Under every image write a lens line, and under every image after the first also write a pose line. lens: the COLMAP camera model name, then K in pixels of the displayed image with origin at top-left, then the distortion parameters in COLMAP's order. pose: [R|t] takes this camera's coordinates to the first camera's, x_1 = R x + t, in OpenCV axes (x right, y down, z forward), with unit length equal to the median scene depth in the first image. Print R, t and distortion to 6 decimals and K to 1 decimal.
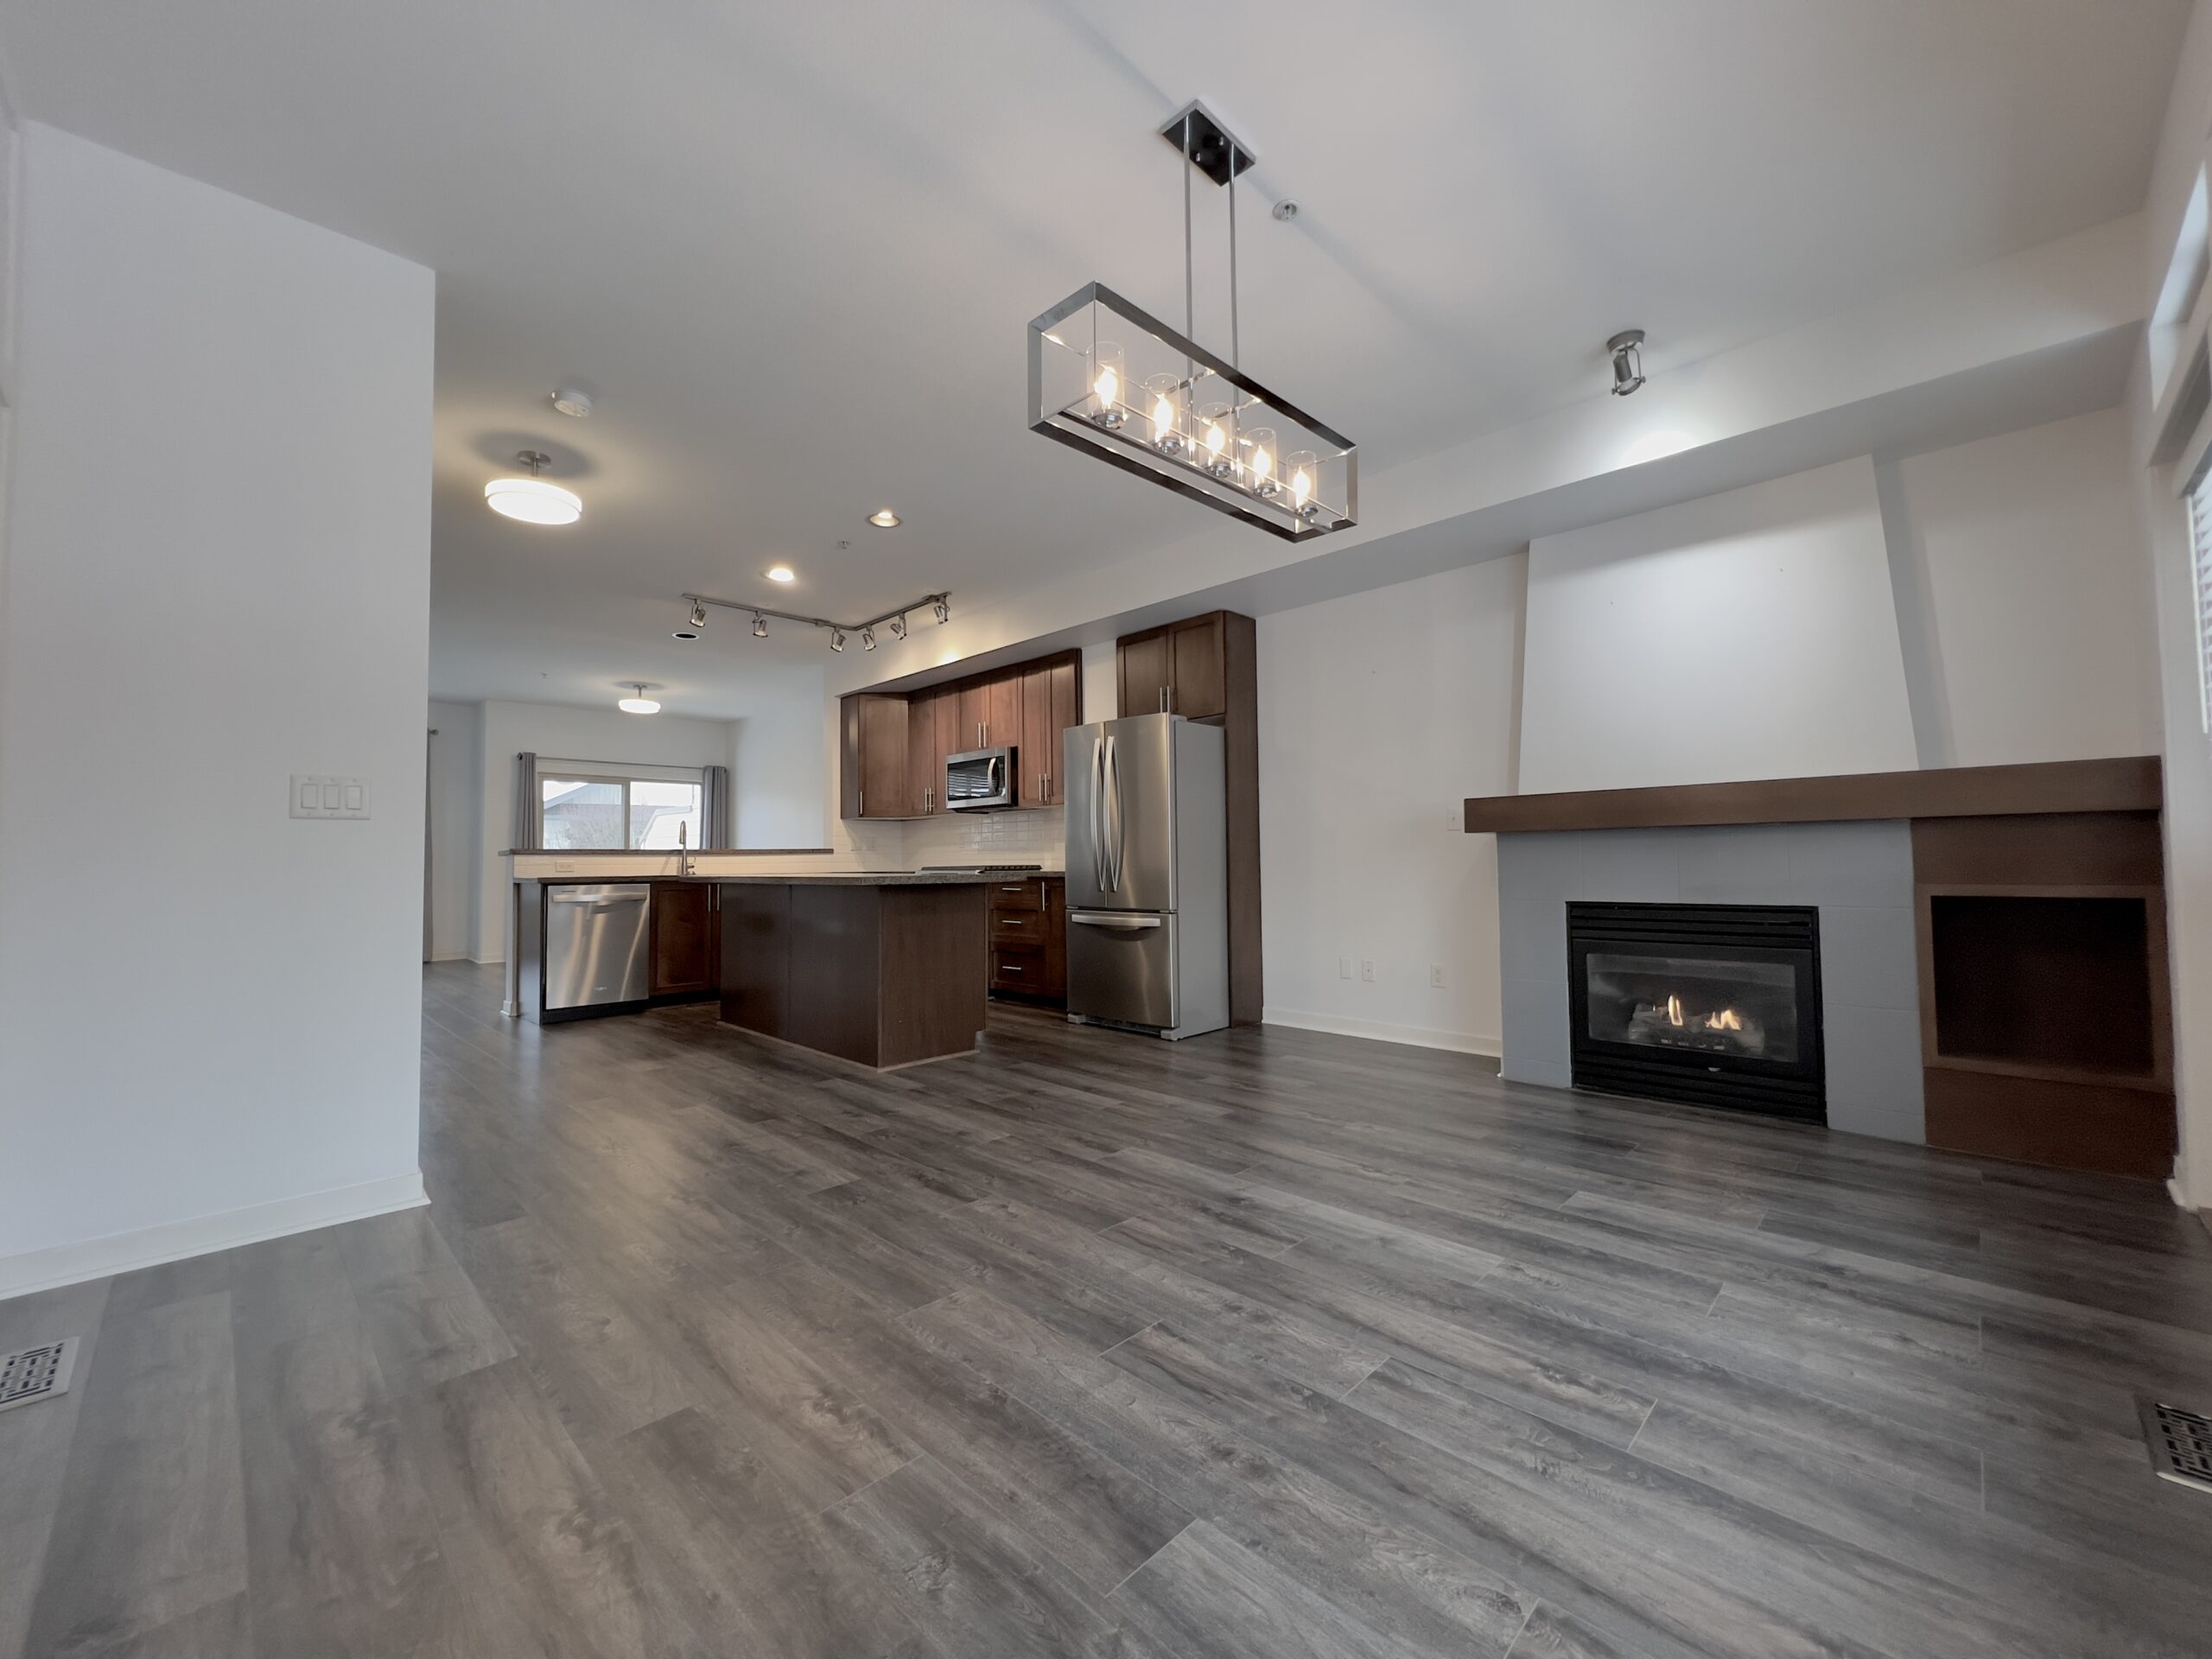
lens RADIAL K [[881.1, 0, 1098.3], [0, 881.1, 830.6], [0, 0, 1]] dist [-0.001019, 0.000214]
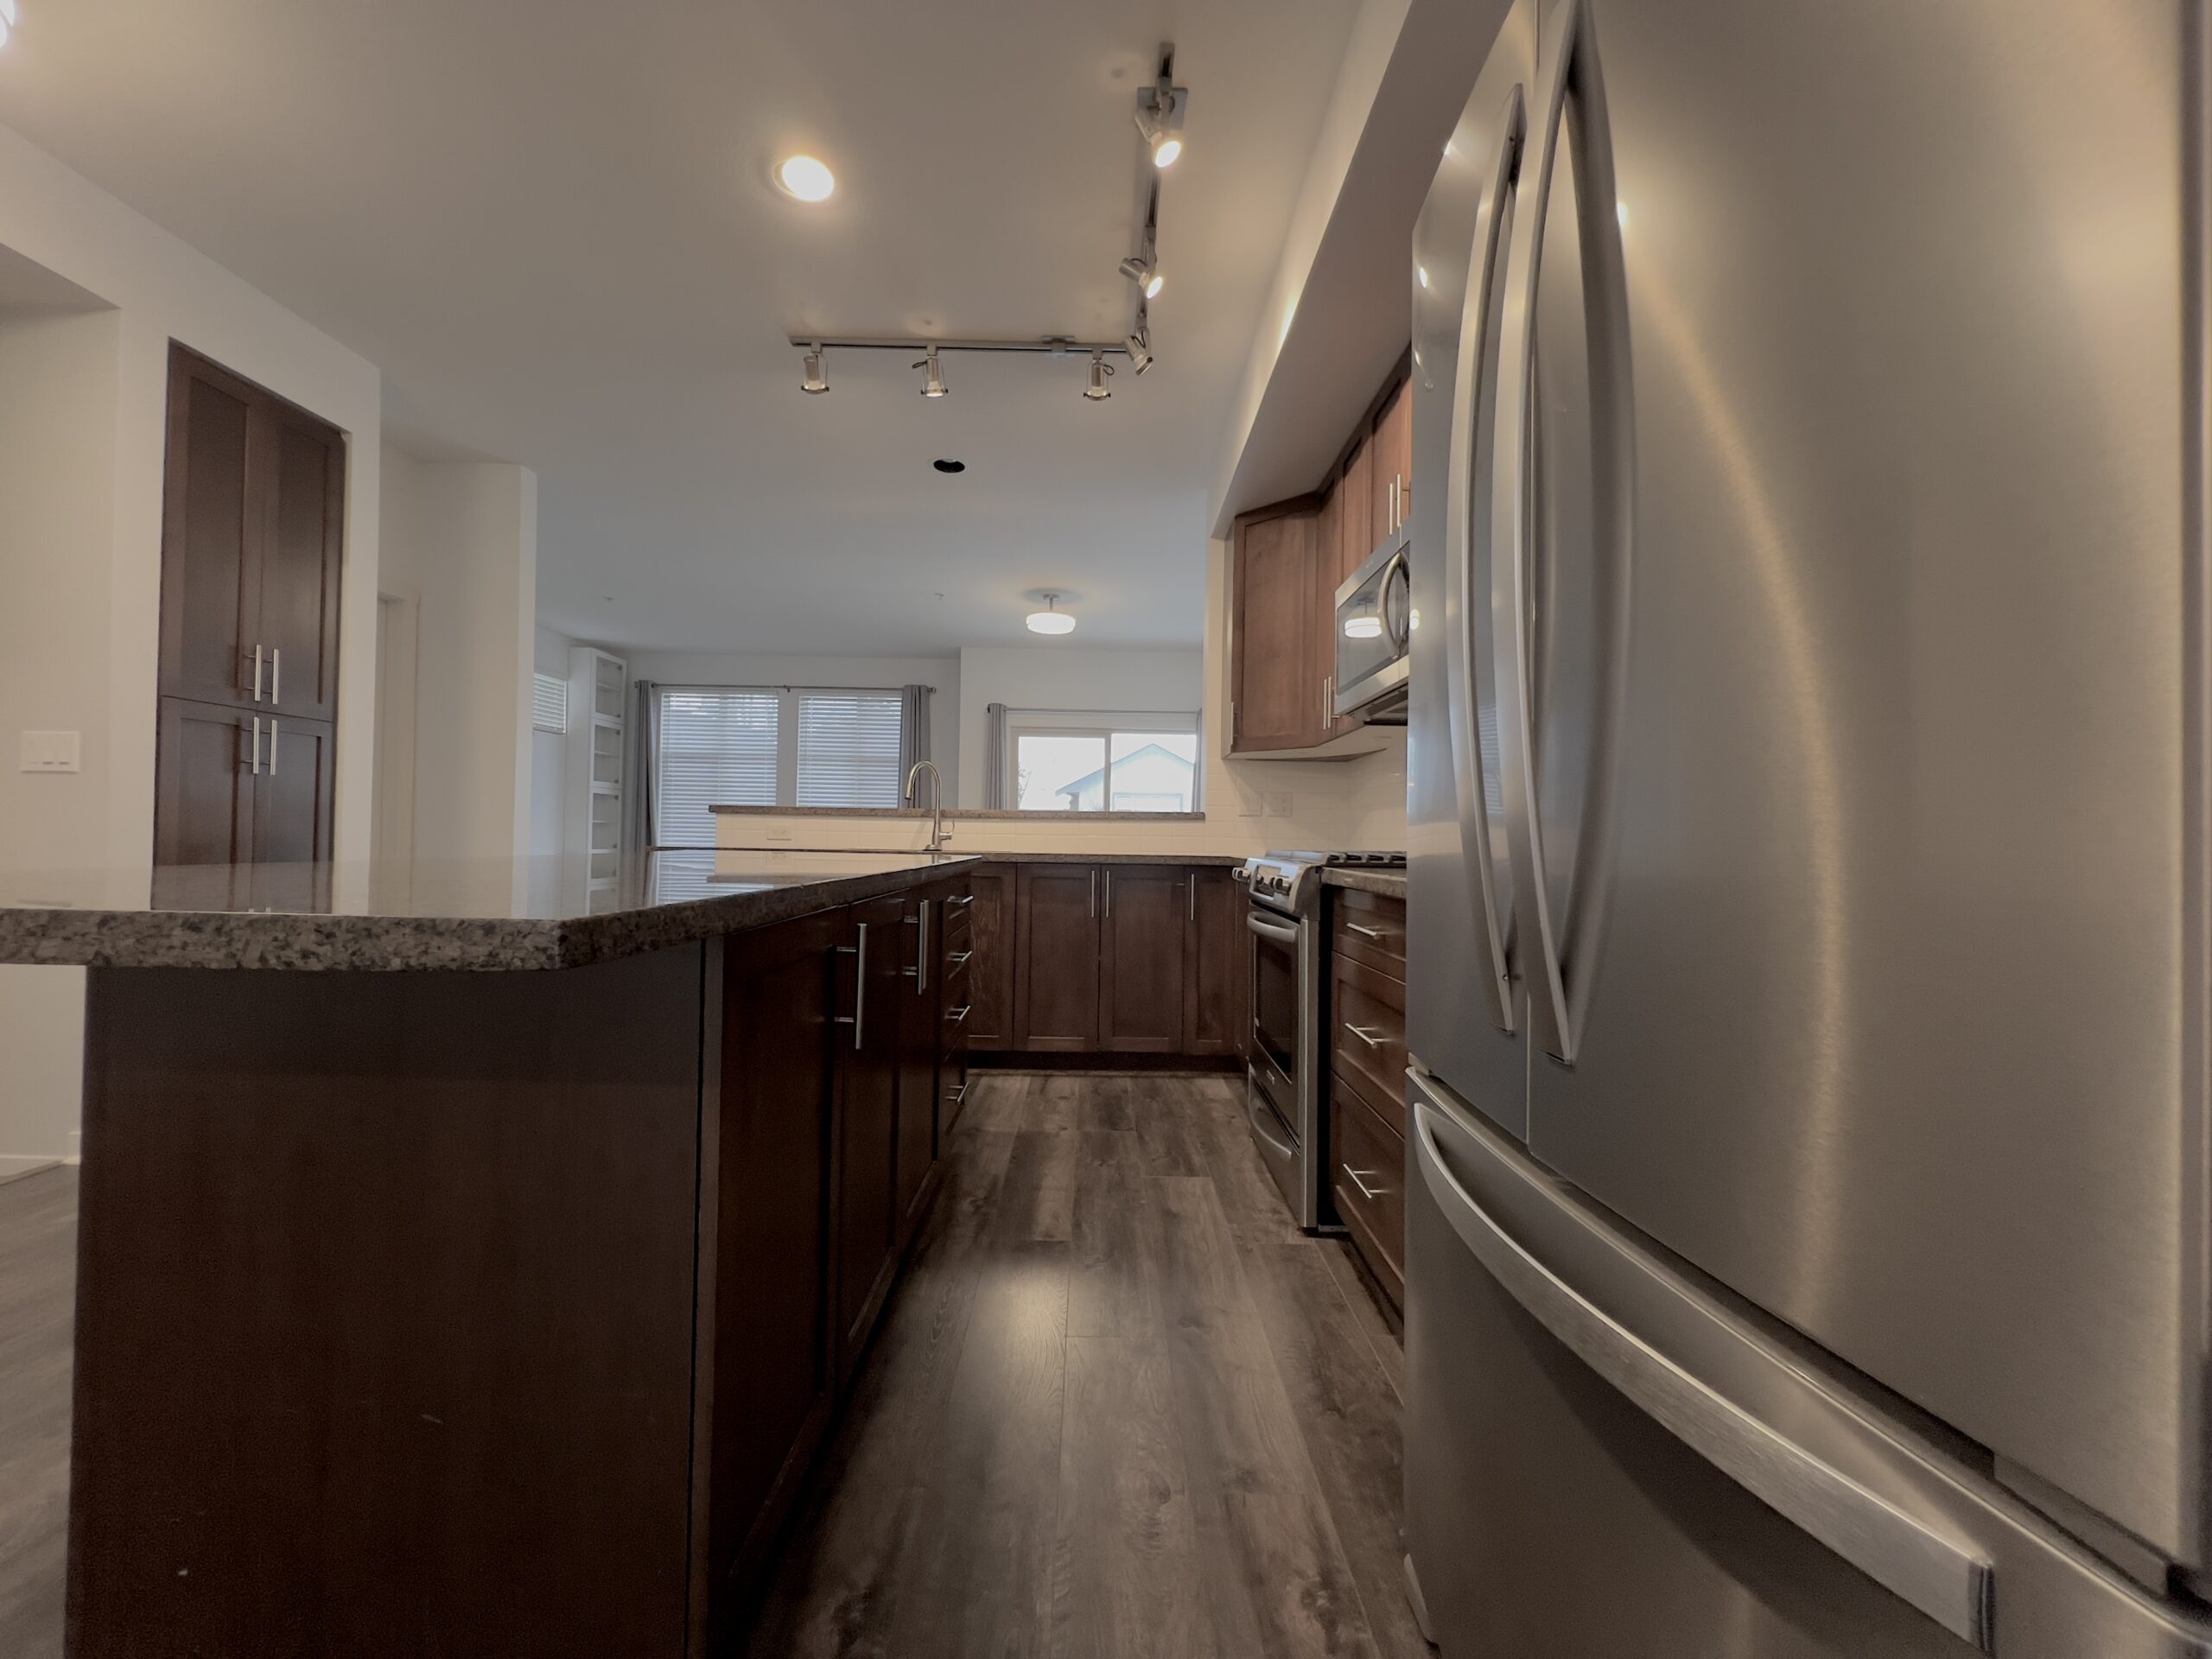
lens RADIAL K [[881.1, 0, 1098.3], [0, 881.1, 830.6], [0, 0, 1]] dist [-0.001019, 0.000214]
pose [[0.709546, 0.016762, -0.704460, 0.119125], [0.000410, 0.999707, 0.024201, 0.052061], [0.704659, -0.017461, 0.709331, 1.560240]]
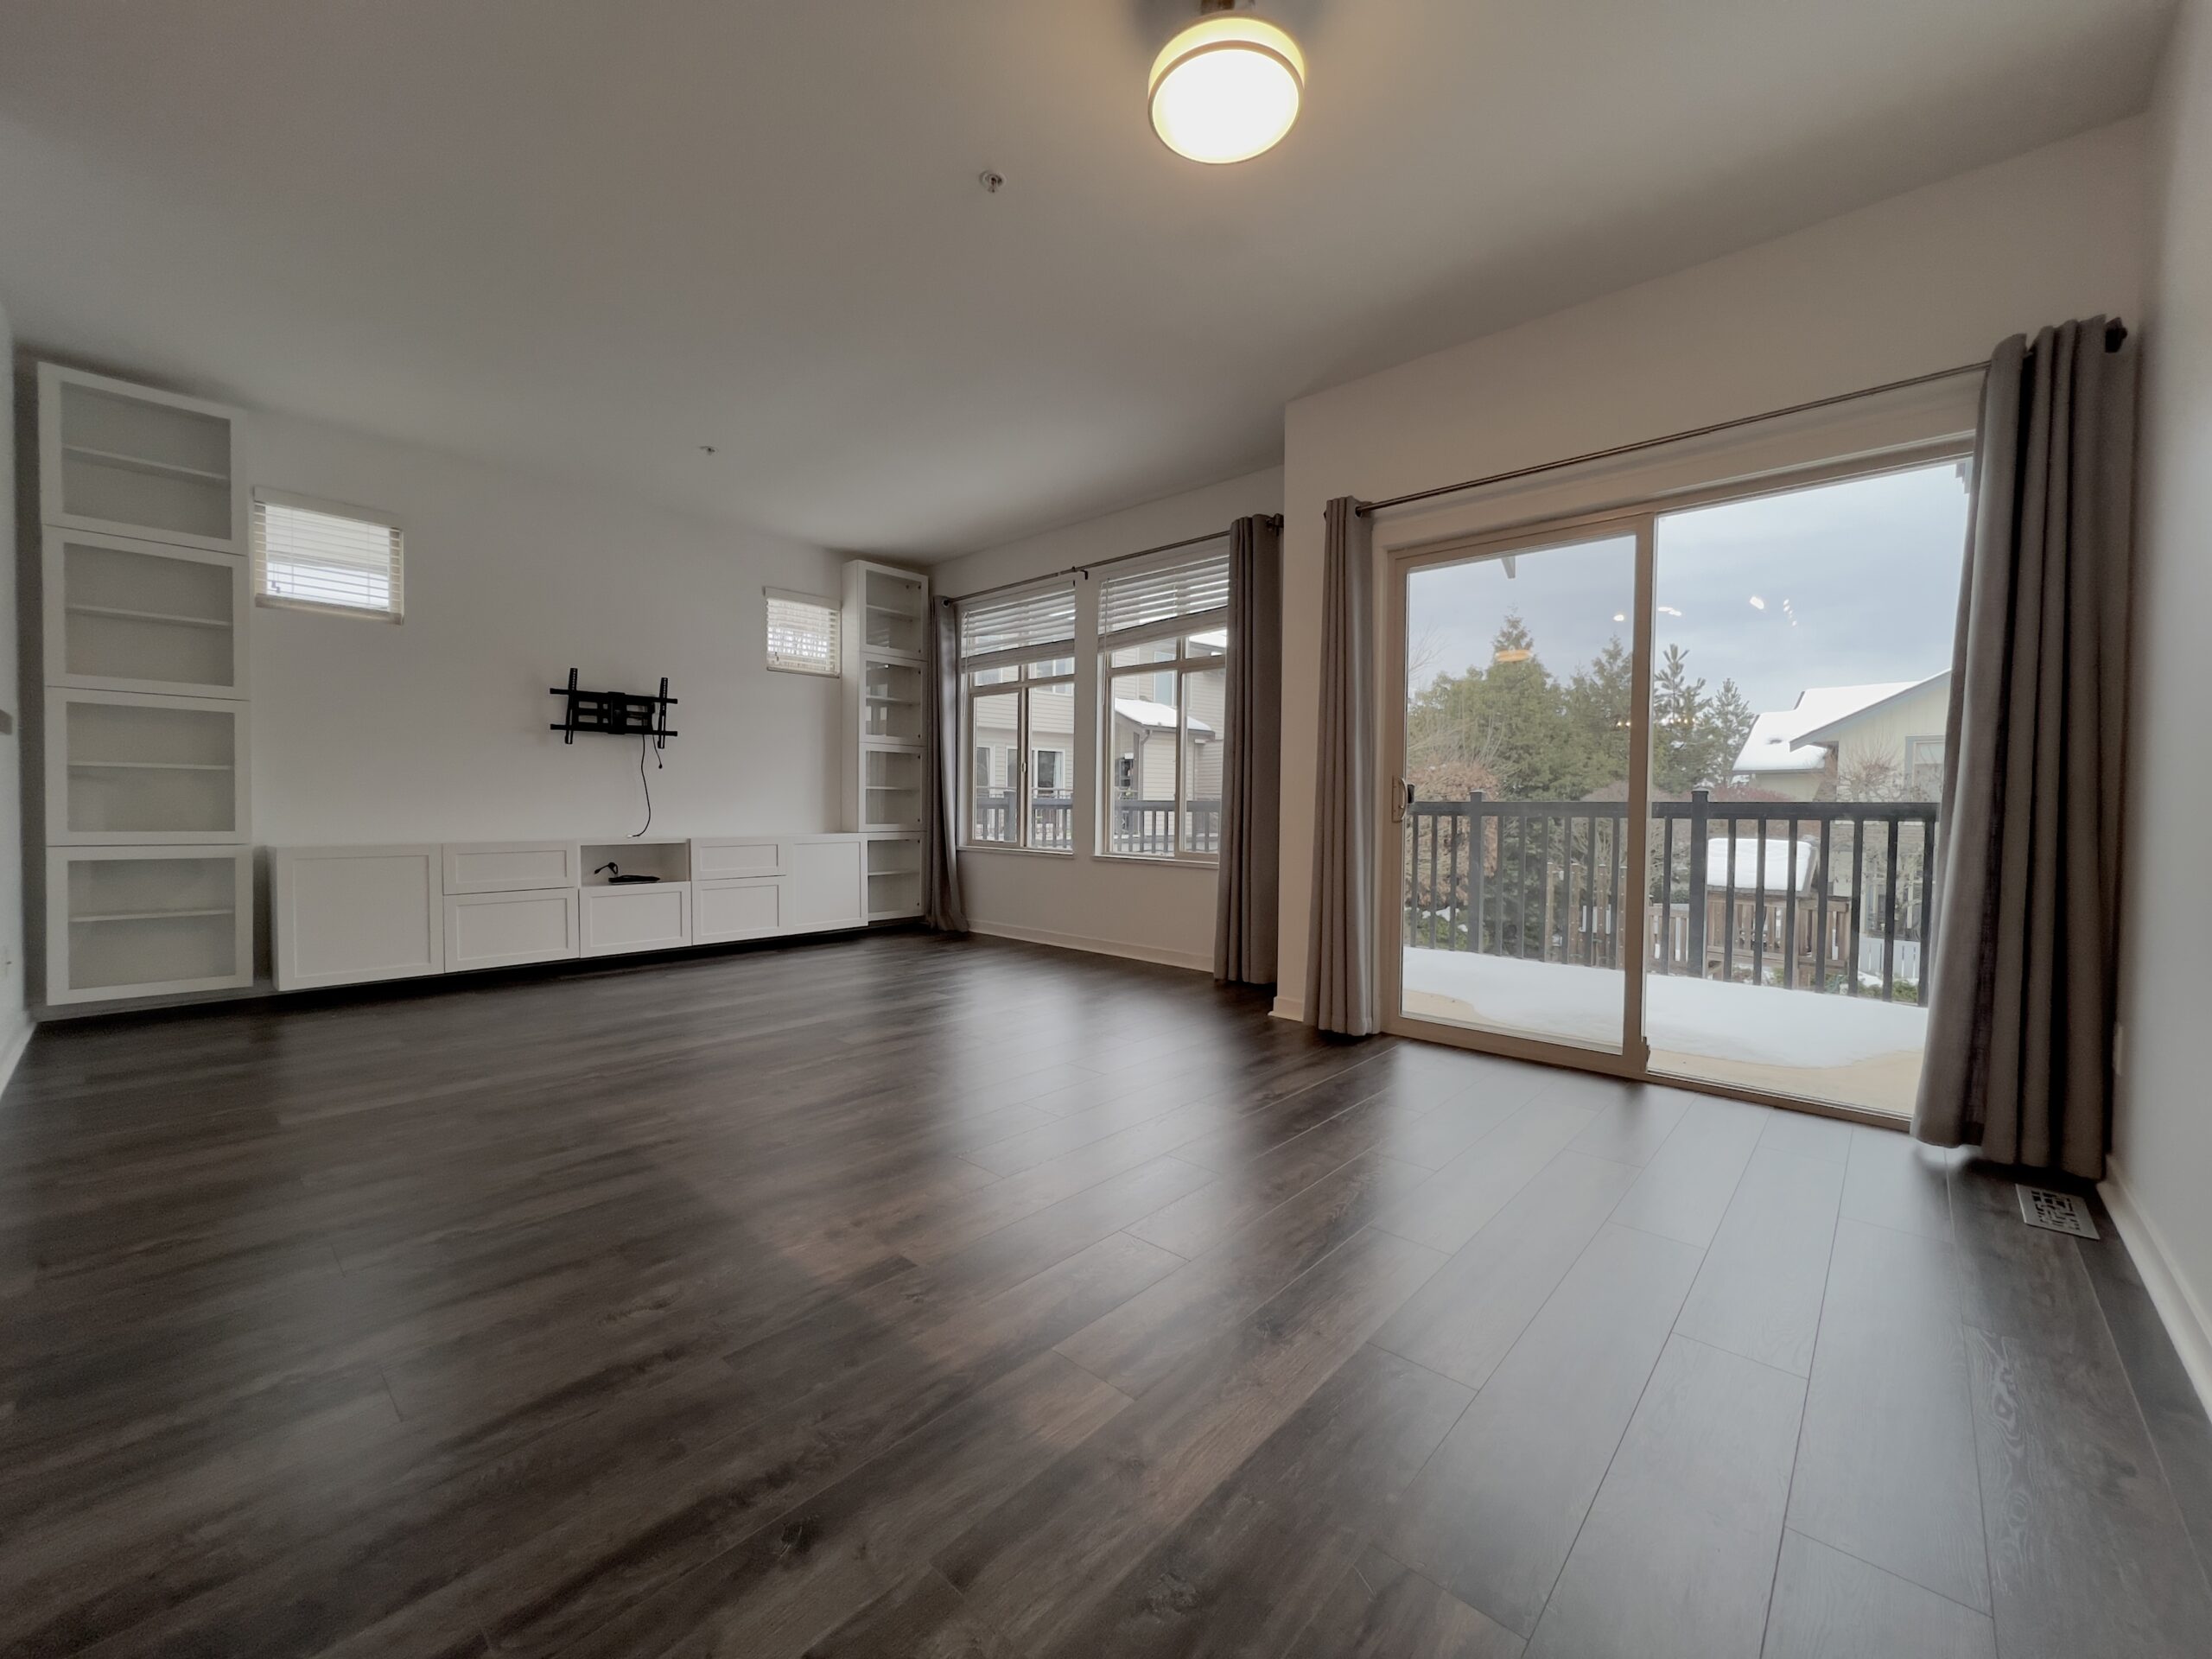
lens RADIAL K [[881.1, 0, 1098.3], [0, 881.1, 830.6], [0, 0, 1]] dist [-0.001019, 0.000214]
pose [[0.036272, 0.039428, -0.998564, -0.888156], [0.026121, 0.998843, 0.040388, 0.128265], [0.999001, -0.027549, 0.035200, 2.999981]]
